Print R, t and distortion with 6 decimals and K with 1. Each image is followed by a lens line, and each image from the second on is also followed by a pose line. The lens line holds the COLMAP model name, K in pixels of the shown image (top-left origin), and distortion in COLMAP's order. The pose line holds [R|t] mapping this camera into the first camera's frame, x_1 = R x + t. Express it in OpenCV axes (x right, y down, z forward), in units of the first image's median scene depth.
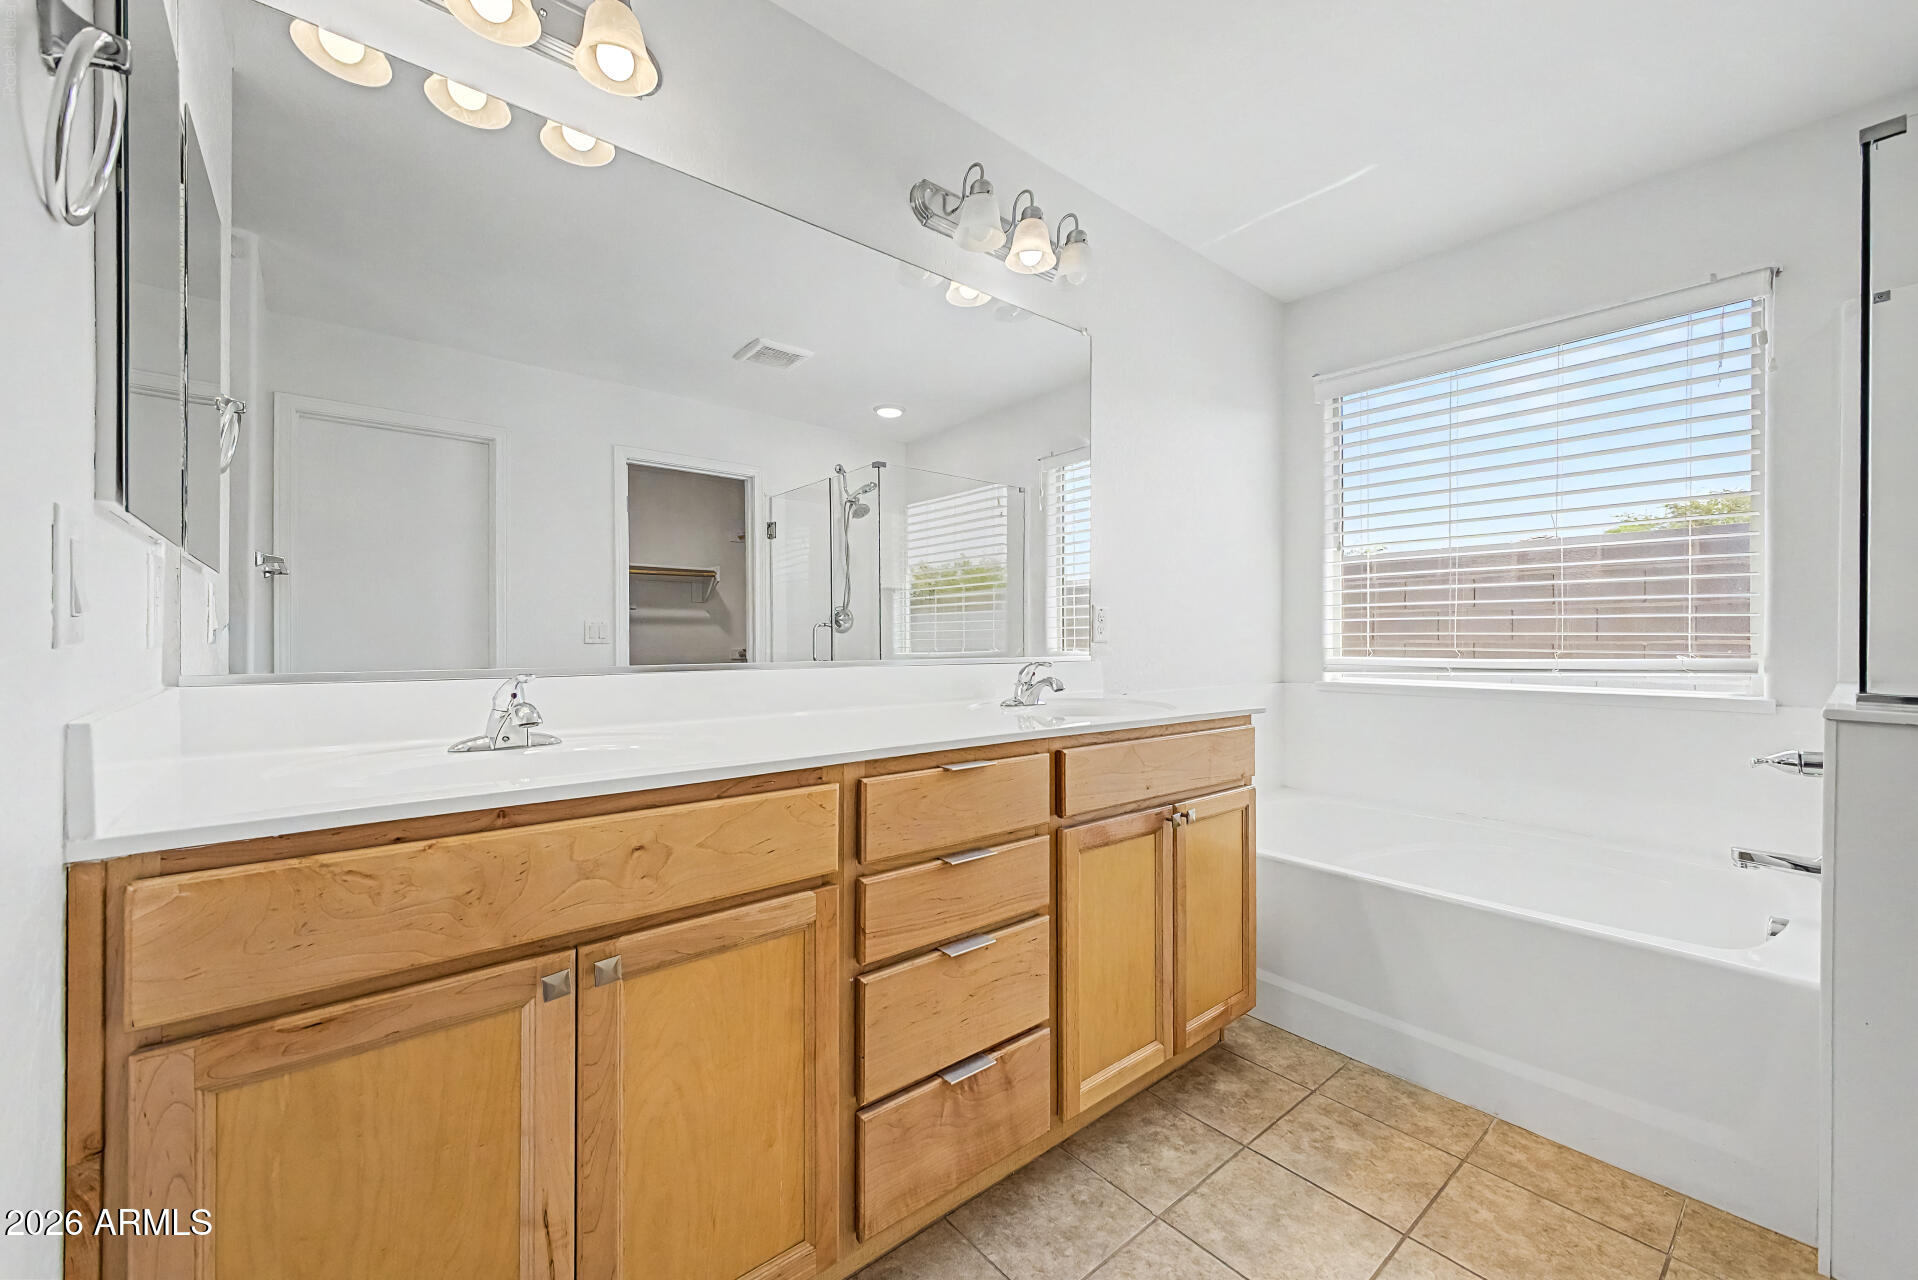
lens RADIAL K [[755.5, 0, 961.8], [0, 755.5, 641.5], [0, 0, 1]] dist [0.018459, -0.004358]
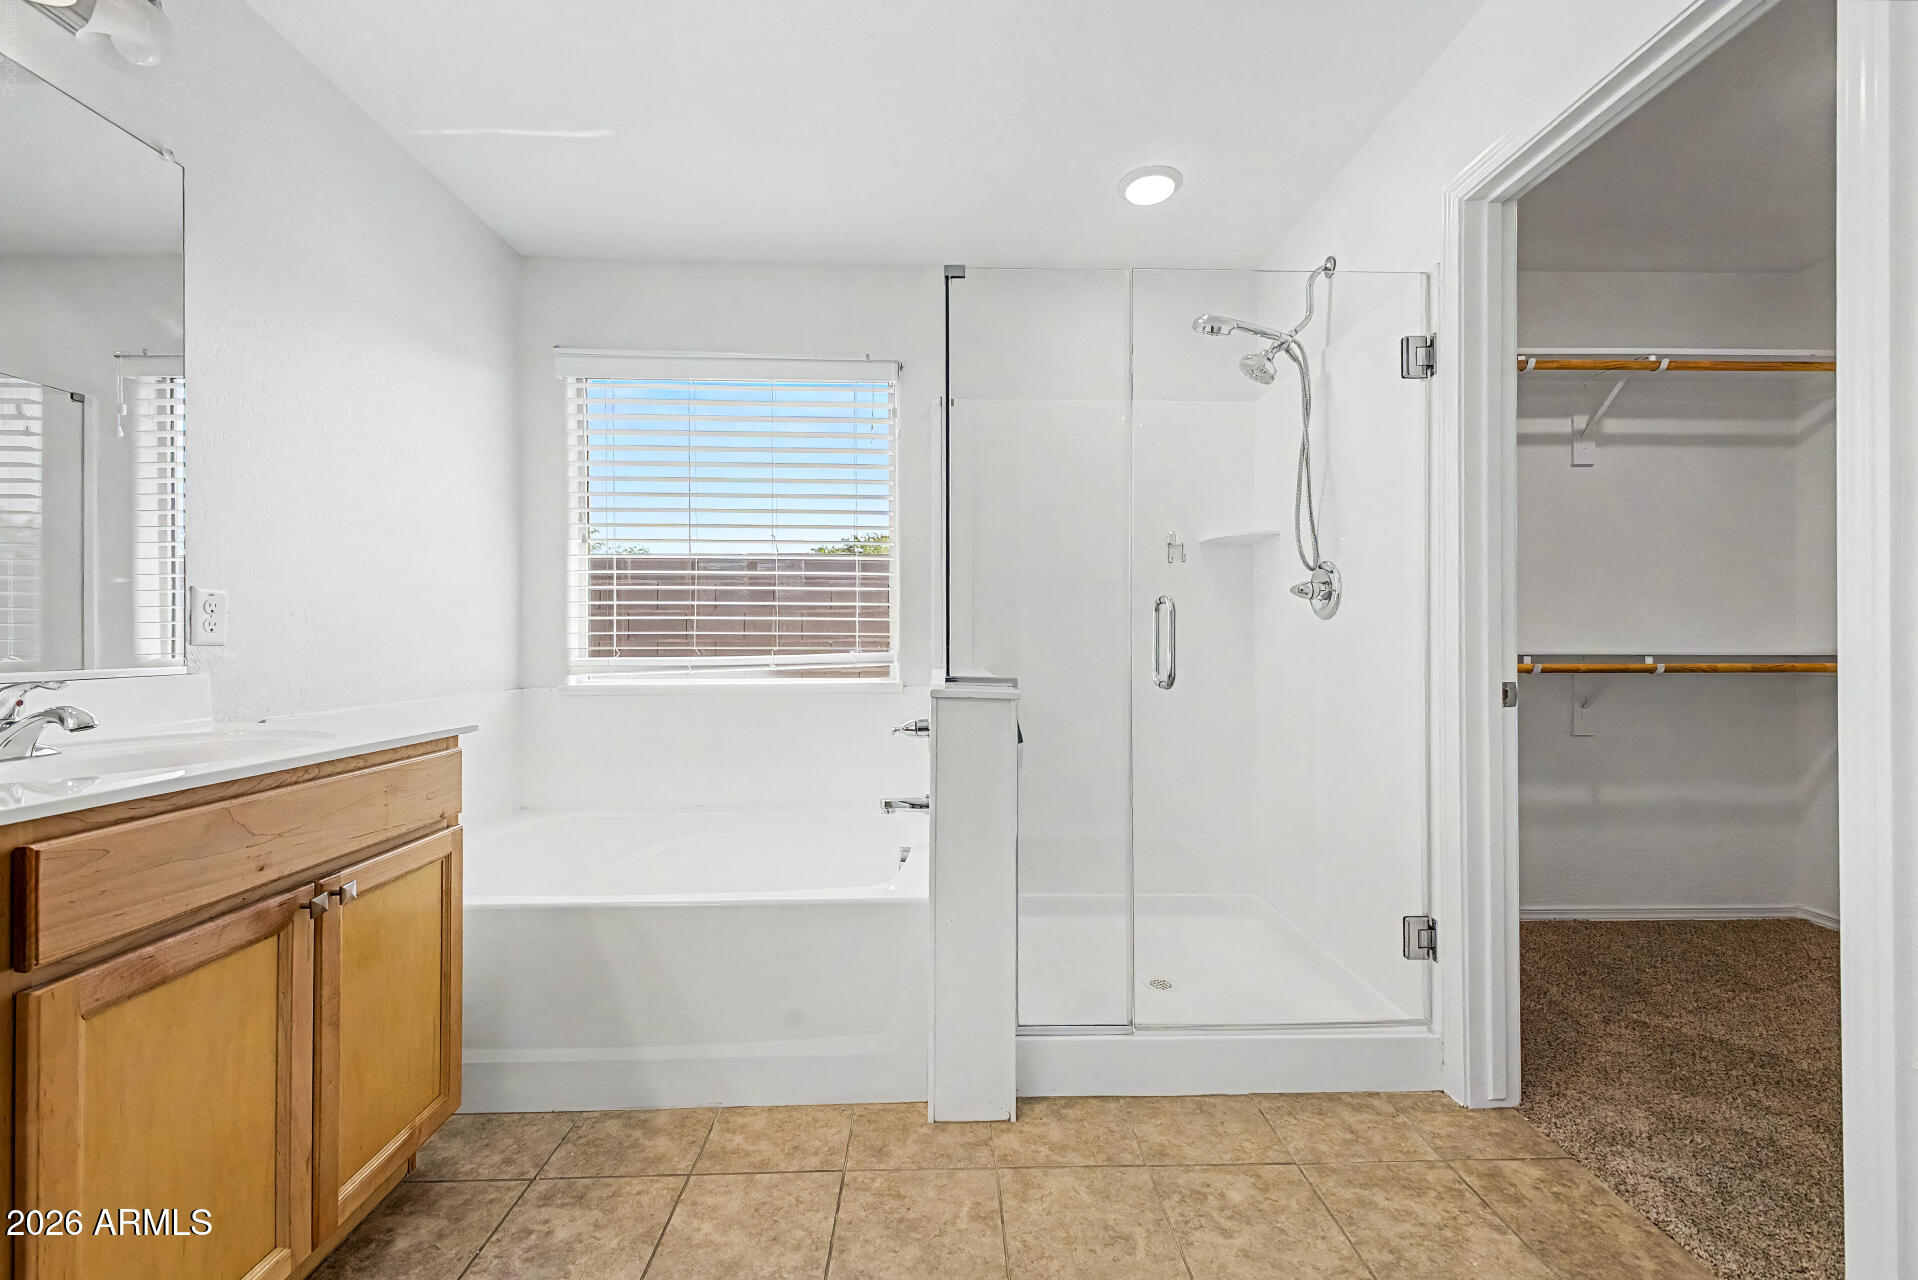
lens RADIAL K [[774.3, 0, 960.6], [0, 774.3, 635.4], [0, 0, 1]] dist [-0.004292, -0.000740]
pose [[0.626603, 0.000149, 0.779339, 0.087420], [0.004152, 0.999985, -0.003530, -0.002441], [-0.779328, 0.005448, 0.626593, 0.092180]]
